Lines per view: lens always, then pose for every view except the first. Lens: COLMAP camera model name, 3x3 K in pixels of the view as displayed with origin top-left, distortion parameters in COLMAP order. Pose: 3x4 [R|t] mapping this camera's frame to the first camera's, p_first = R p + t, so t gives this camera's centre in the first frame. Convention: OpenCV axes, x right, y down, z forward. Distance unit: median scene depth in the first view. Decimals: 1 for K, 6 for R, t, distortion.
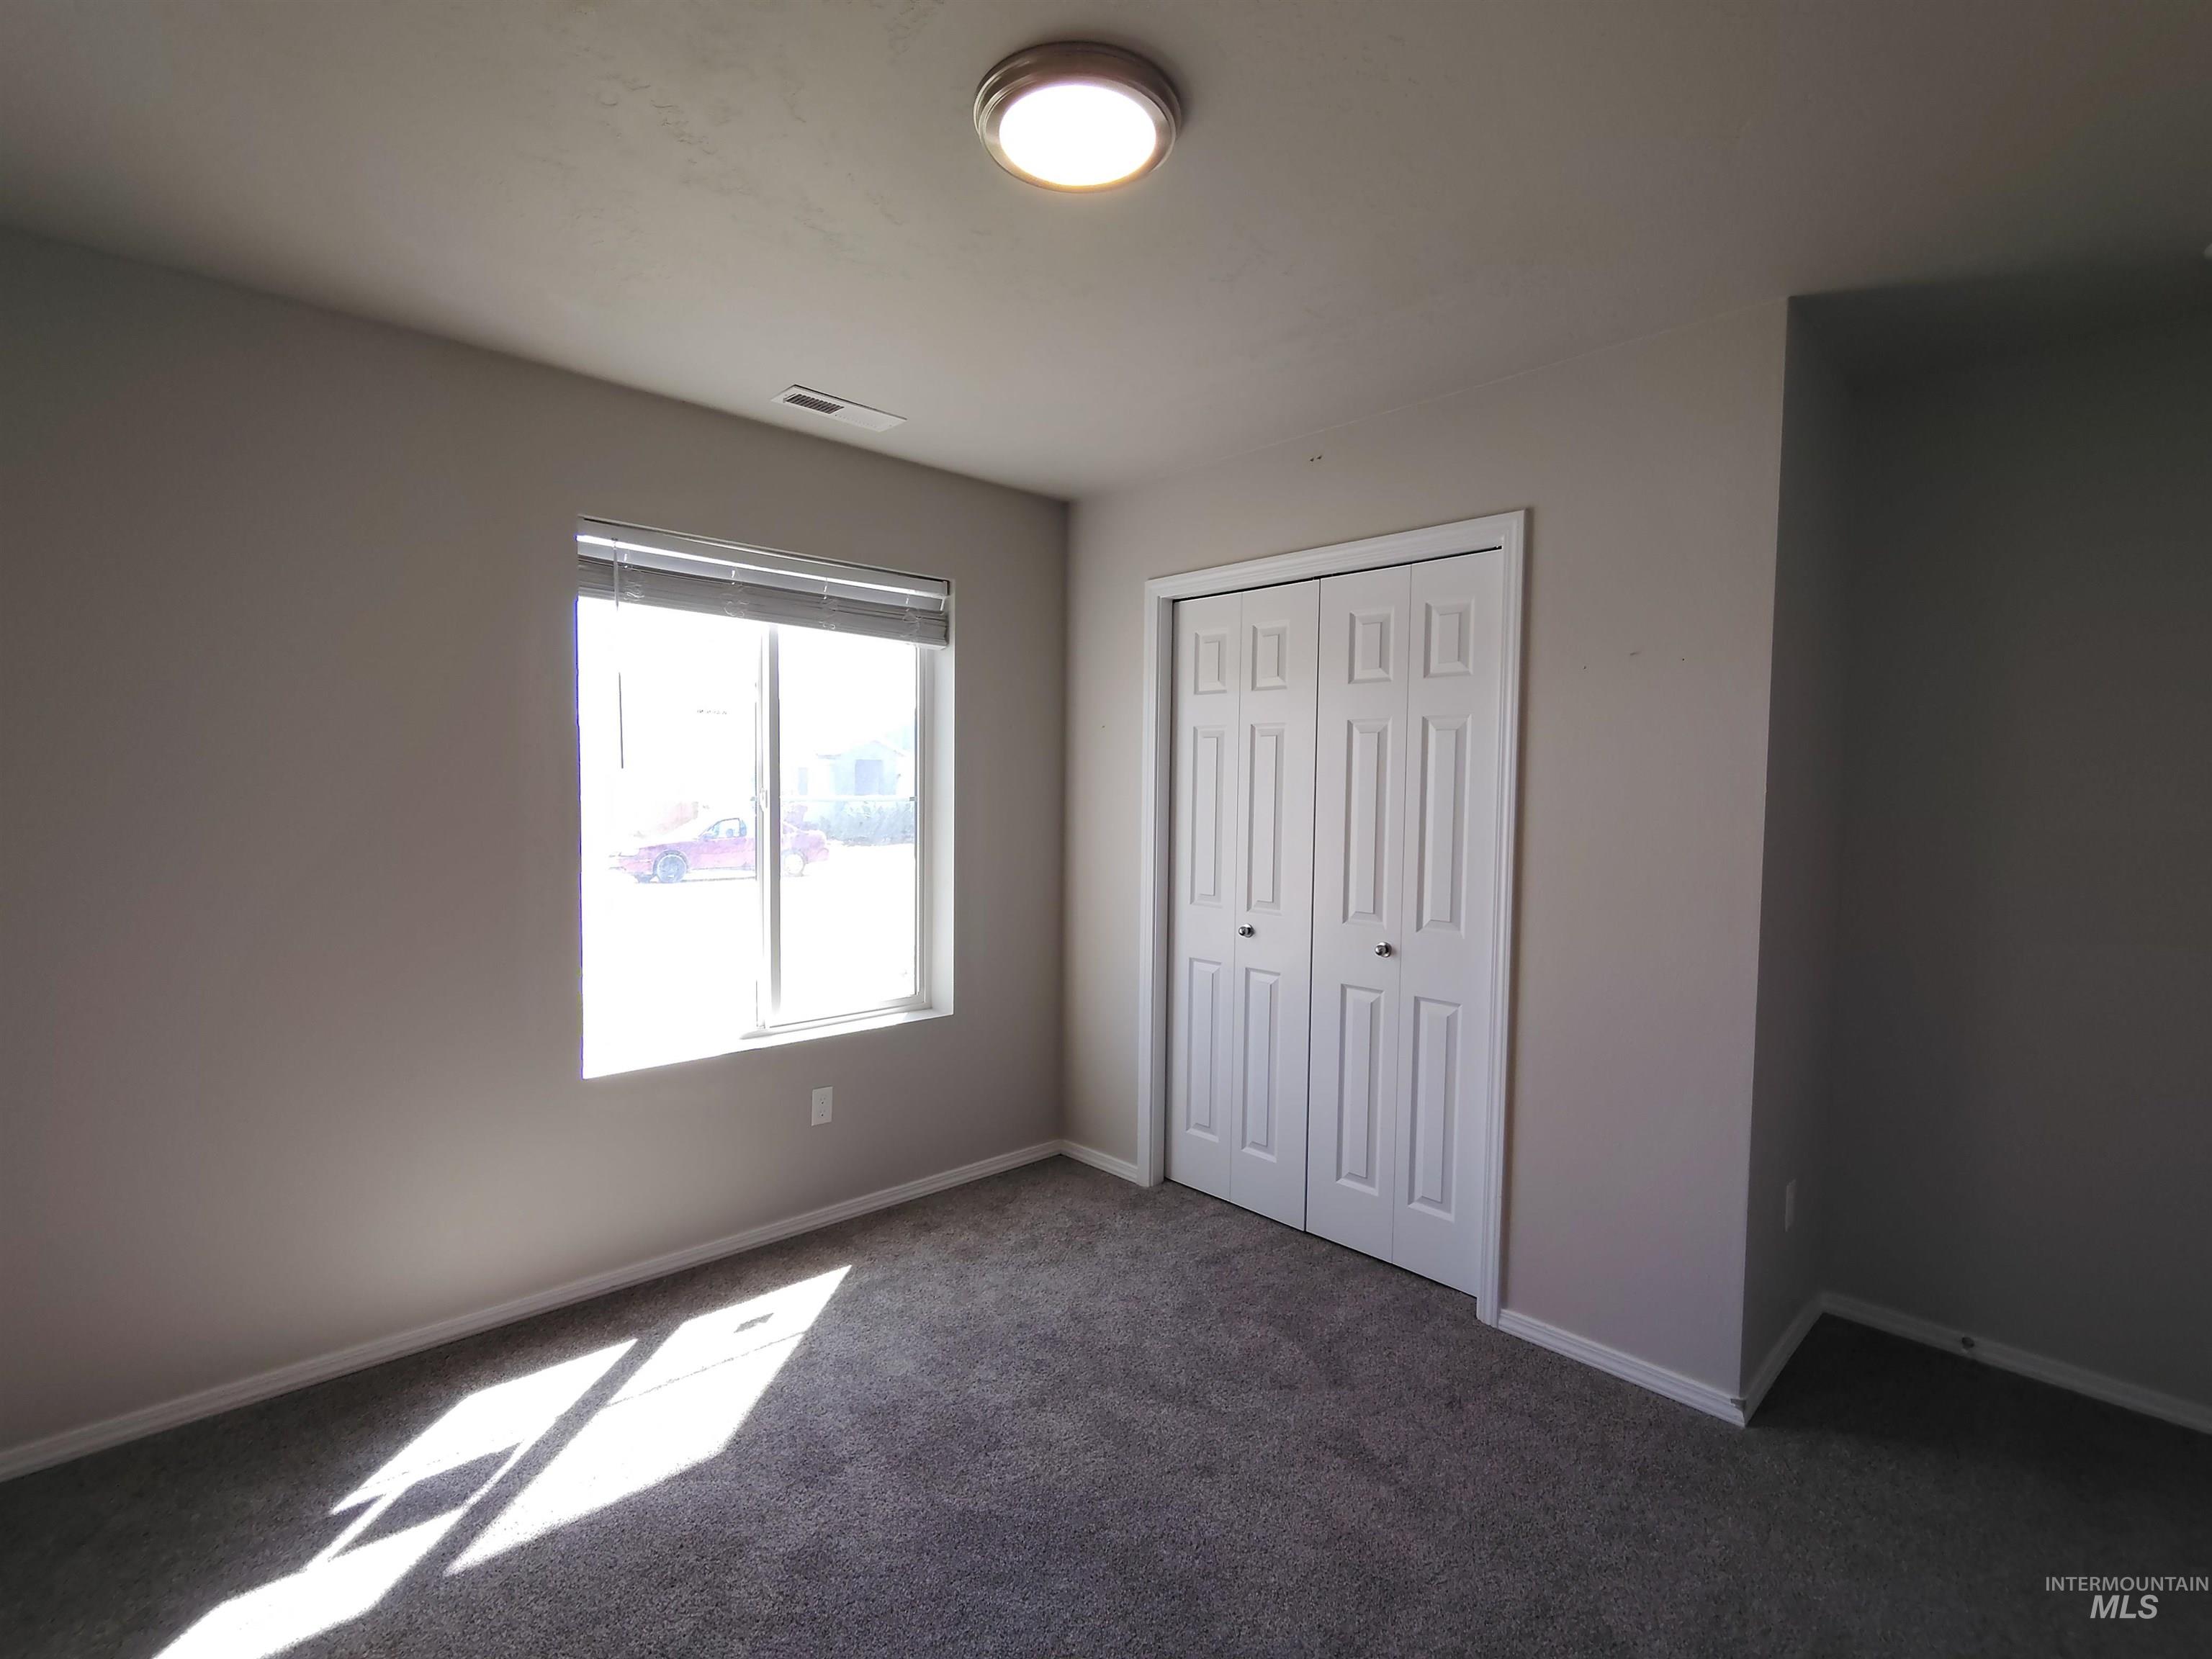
lens RADIAL K [[1034.3, 0, 1103.0], [0, 1034.3, 835.5], [0, 0, 1]] dist [-0.004791, 0.000964]
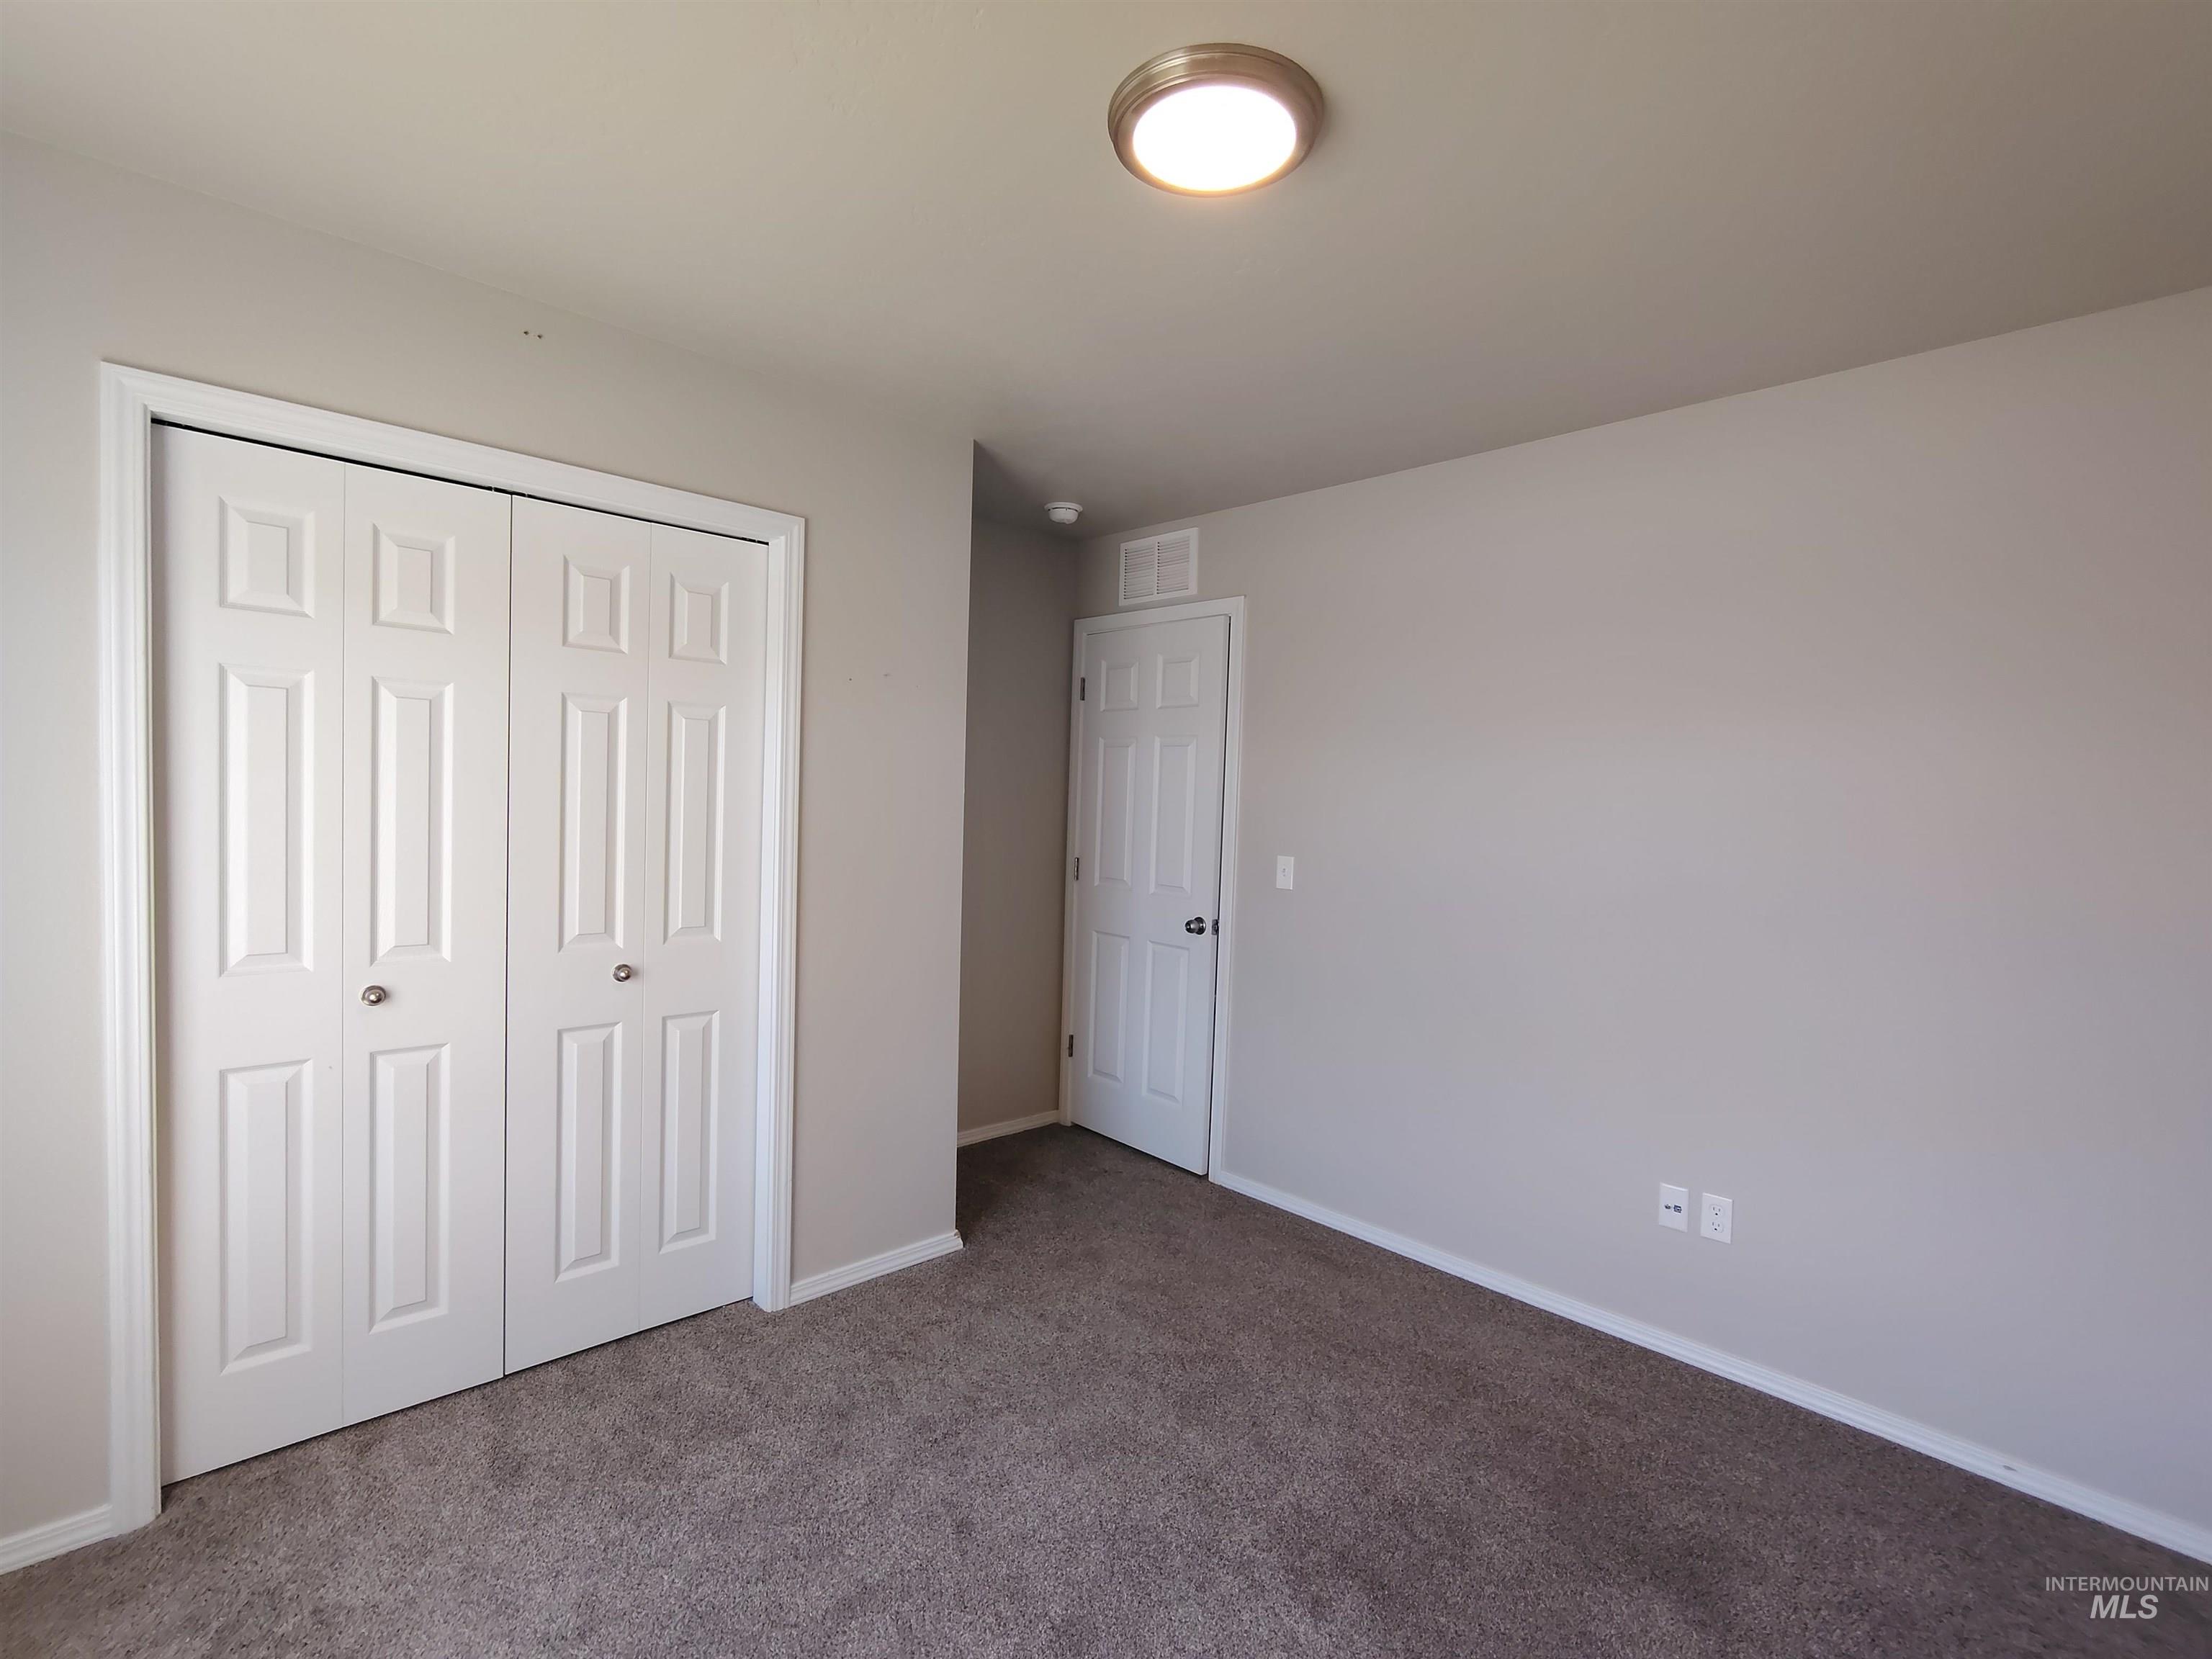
lens RADIAL K [[1034.3, 0, 1103.0], [0, 1034.3, 835.5], [0, 0, 1]] dist [-0.004791, 0.000964]
pose [[0.000008, -0.051944, 0.998650, -0.537403], [0.015158, 0.998535, 0.051938, -0.037346], [-0.999885, 0.015138, 0.000795, 0.578606]]
